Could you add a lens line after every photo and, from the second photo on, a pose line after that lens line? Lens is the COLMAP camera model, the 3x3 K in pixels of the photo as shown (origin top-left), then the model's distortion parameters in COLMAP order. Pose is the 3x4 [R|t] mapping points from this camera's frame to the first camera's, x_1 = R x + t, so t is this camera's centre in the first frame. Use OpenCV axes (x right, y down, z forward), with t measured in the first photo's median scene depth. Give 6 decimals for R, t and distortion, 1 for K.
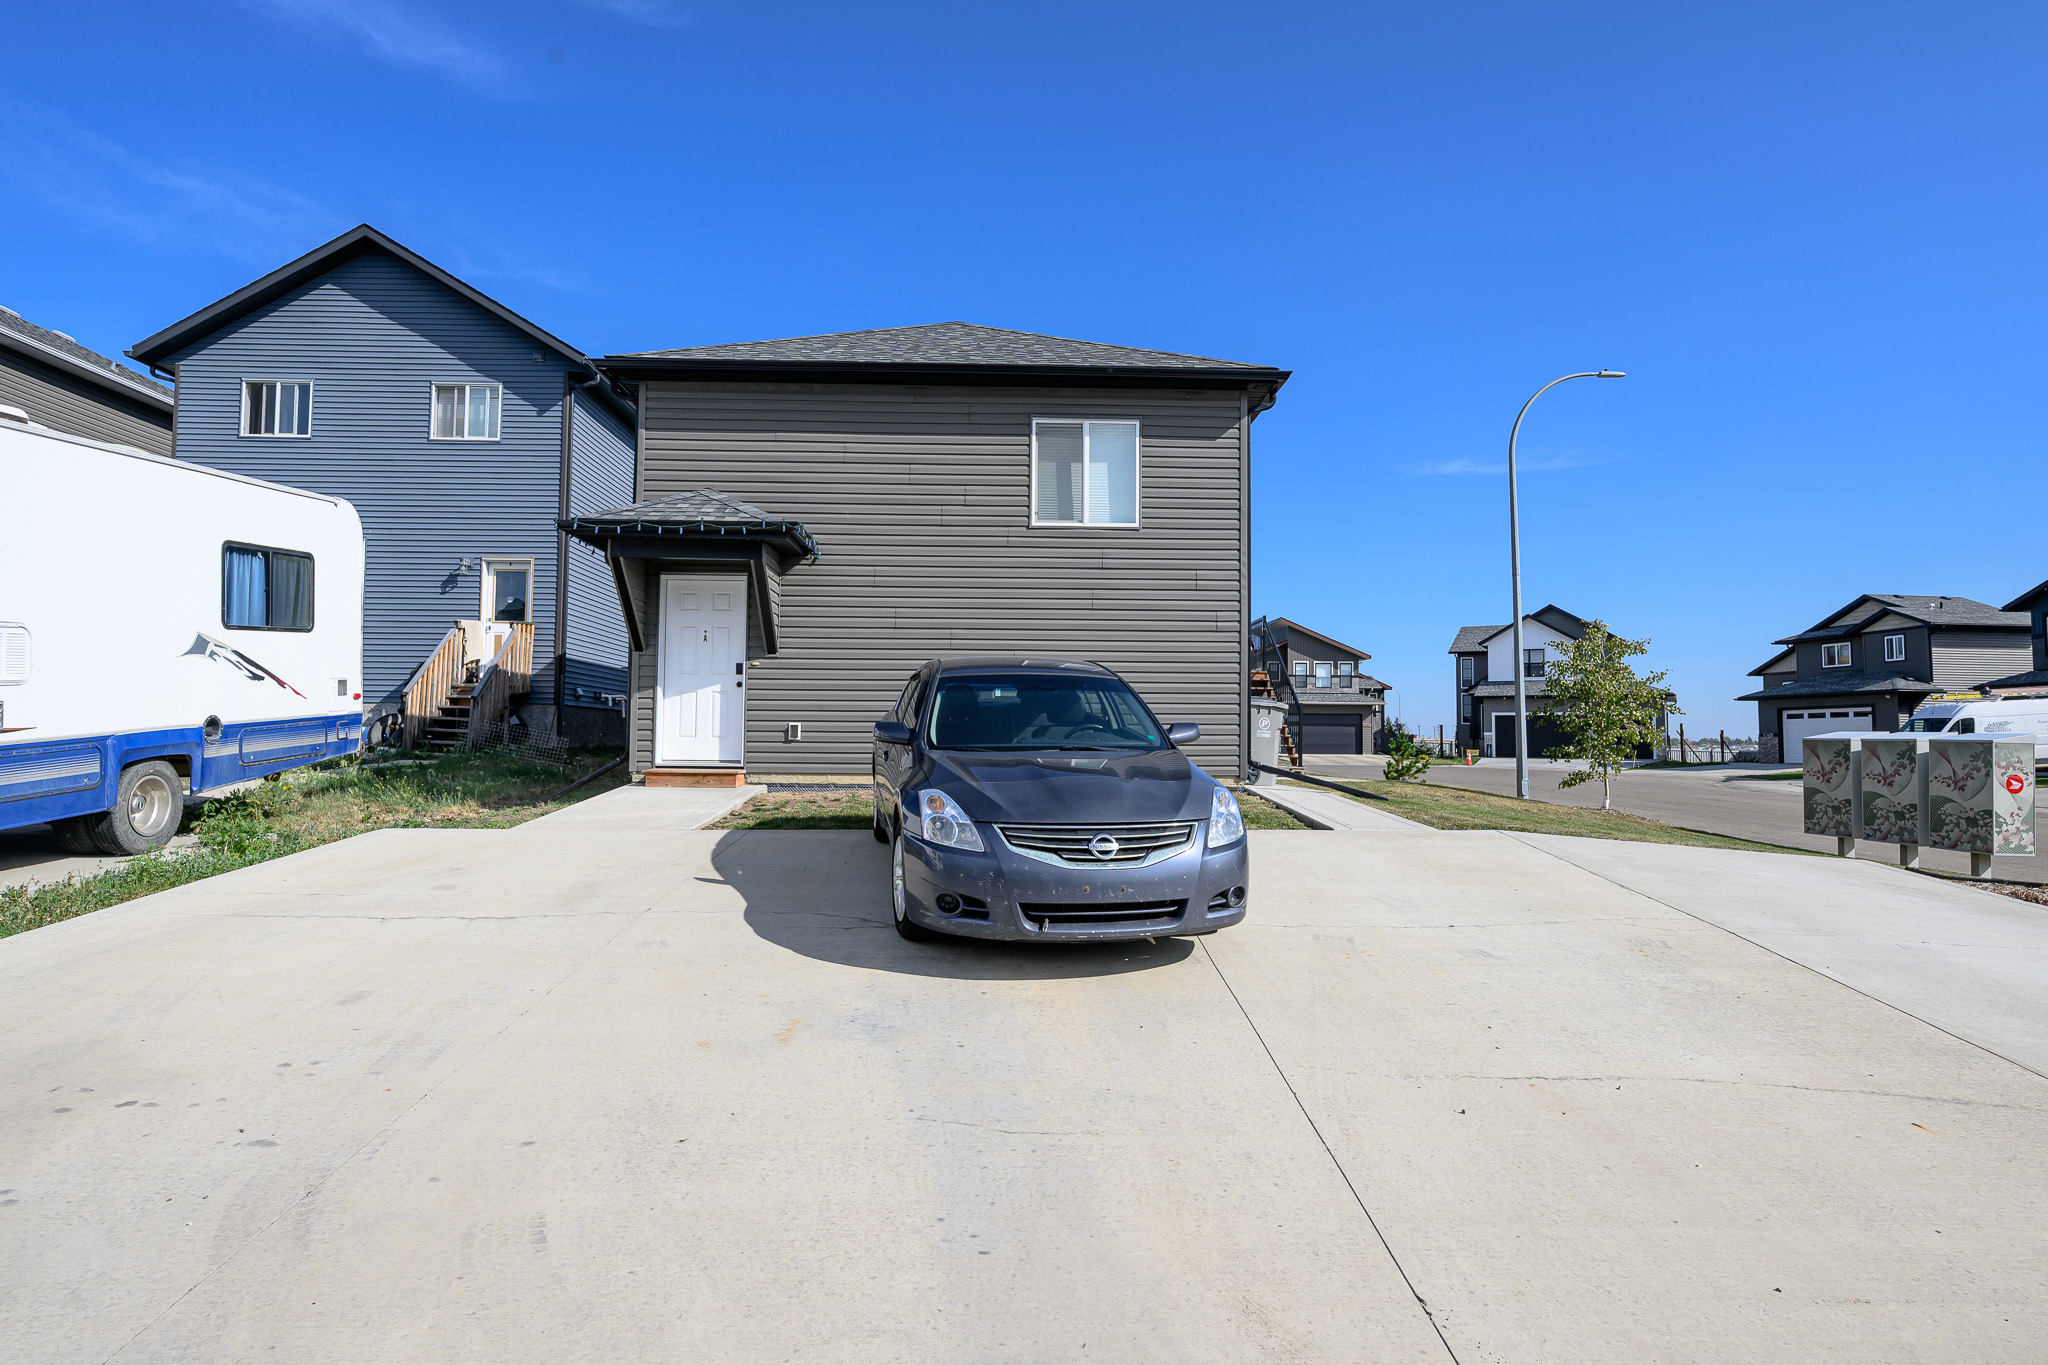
lens RADIAL K [[1168.9, 0, 1024.0], [0, 1168.9, 682.5], [0, 0, 1]] dist [0.019041, 0.000346]
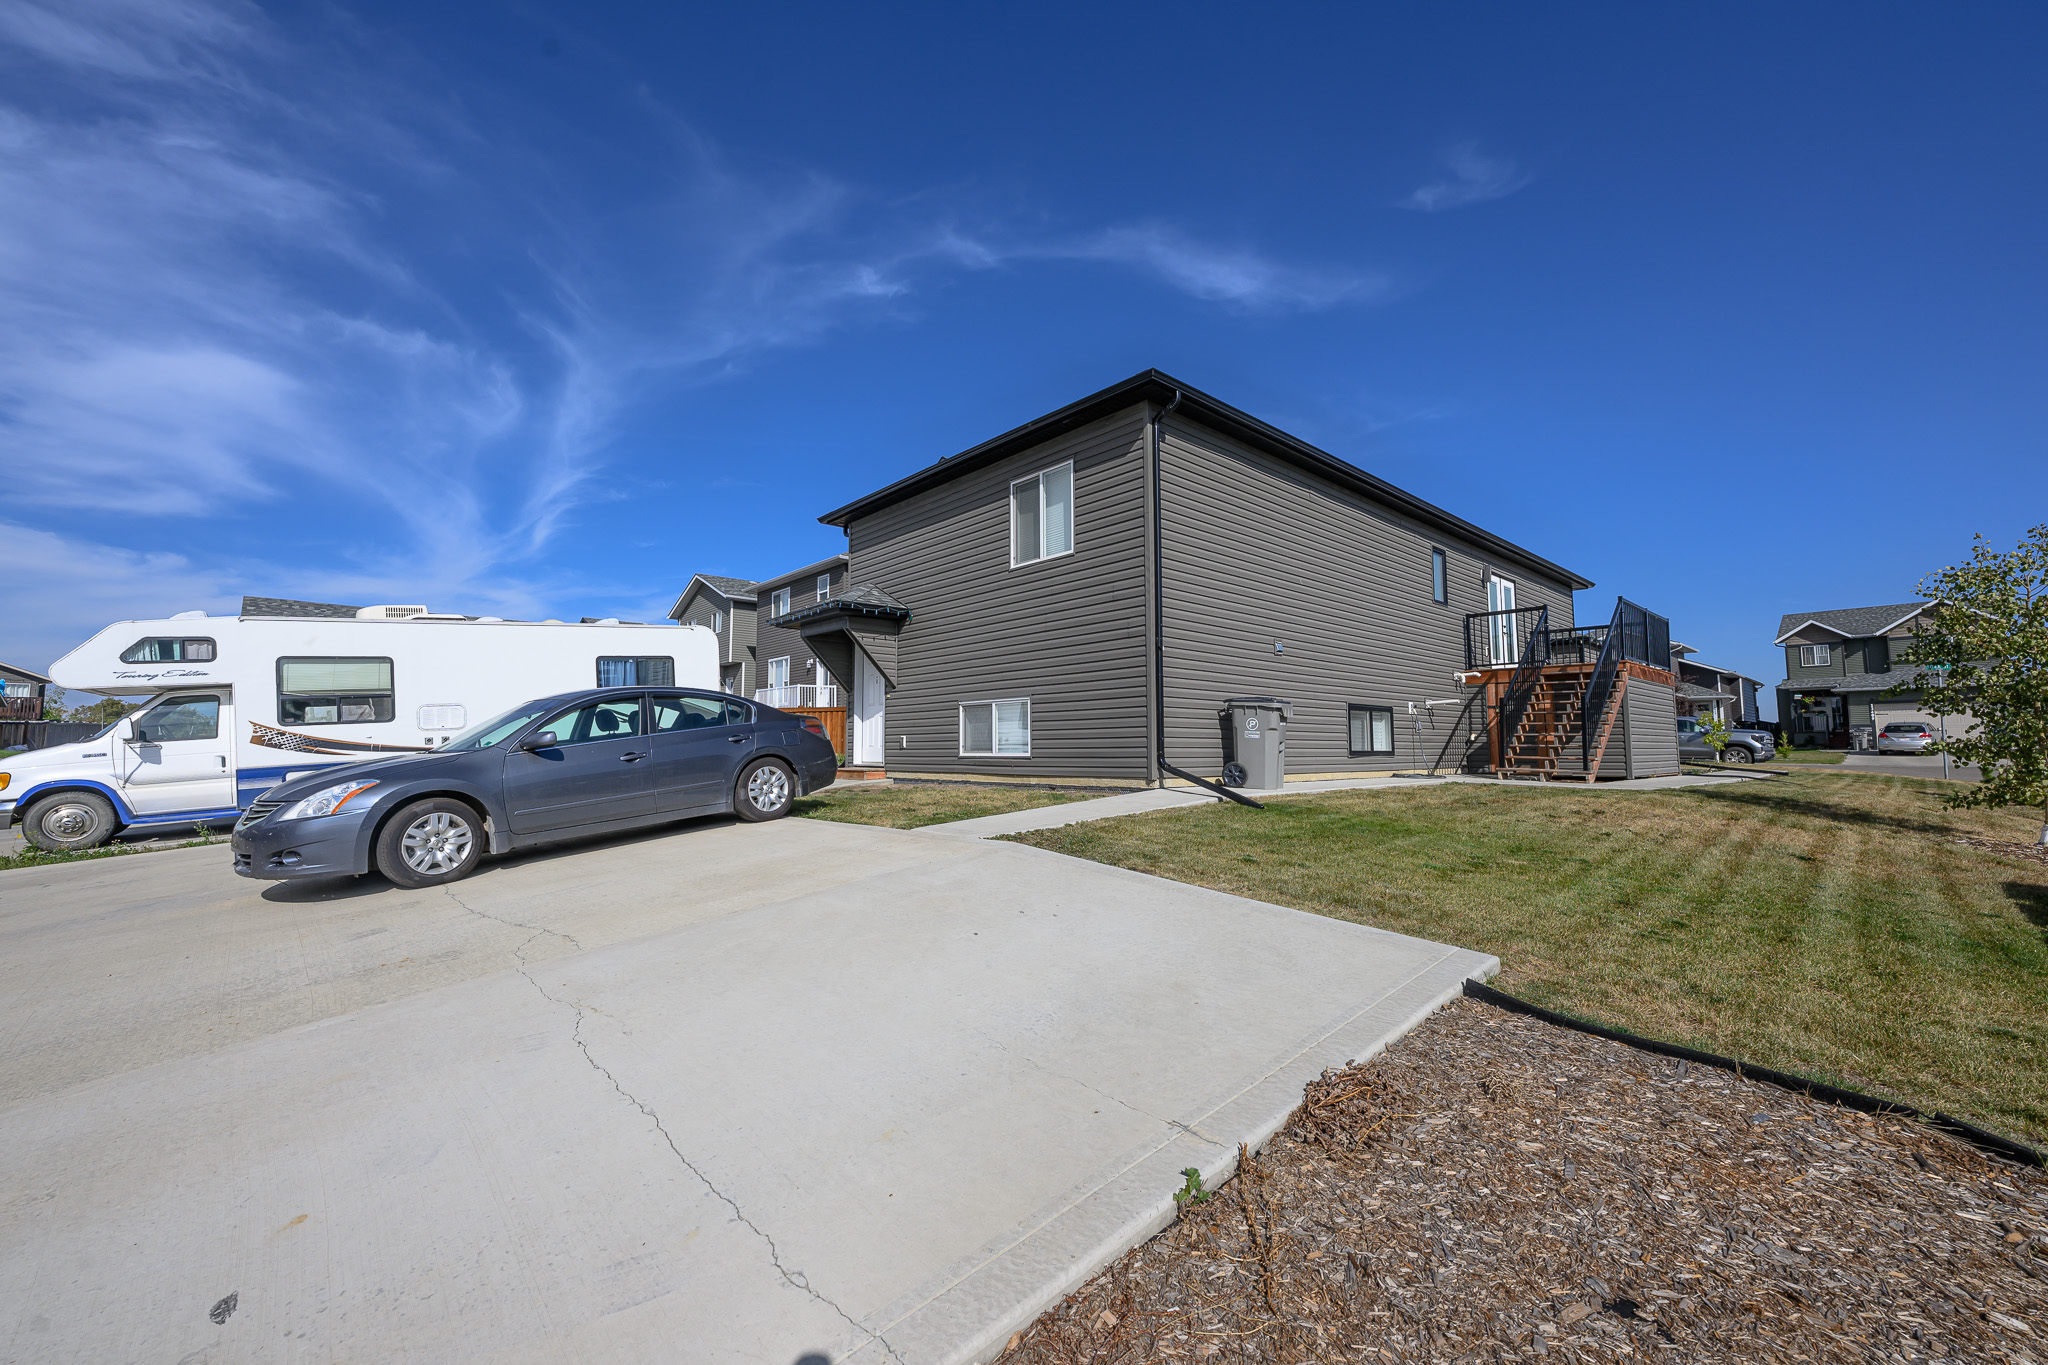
lens RADIAL K [[803.9, 0, 1024.0], [0, 803.9, 682.5], [0, 0, 1]] dist [0.013797, 0.000023]
pose [[0.645871, -0.071926, -0.760051, 0.647560], [0.055926, 0.997335, -0.046856, 0.023340], [0.761395, -0.012244, 0.648173, 0.469577]]
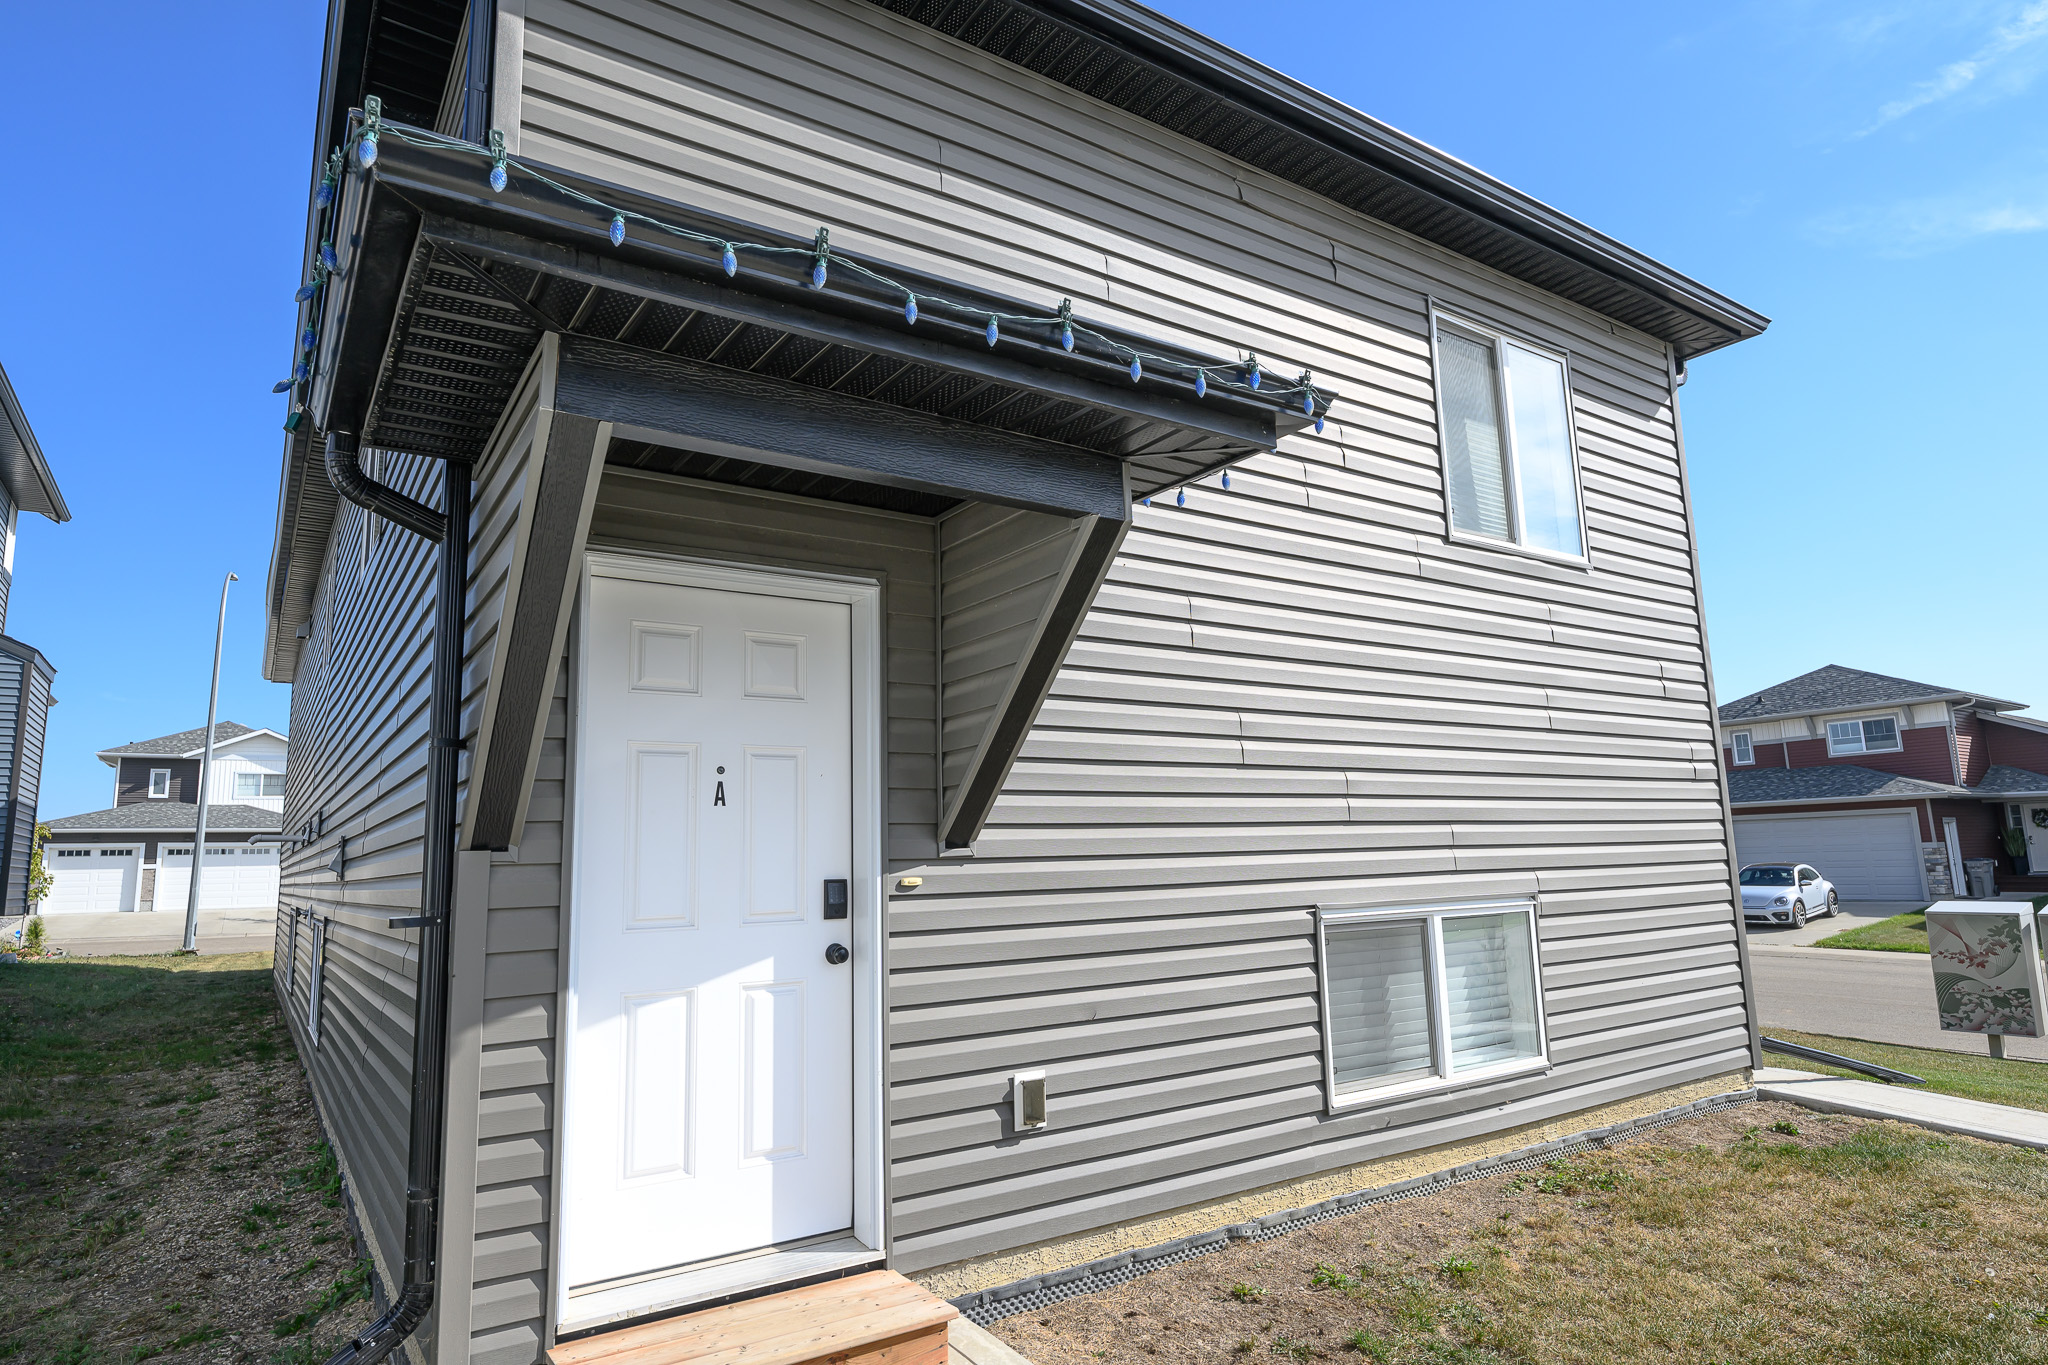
lens RADIAL K [[1168.9, 0, 1024.0], [0, 1168.9, 682.5], [0, 0, 1]] dist [0.019041, 0.000346]
pose [[0.847169, 0.052761, 0.528698, -0.361387], [0.005226, 0.994182, -0.107588, -0.033712], [-0.531298, 0.093909, 0.841964, 0.724195]]
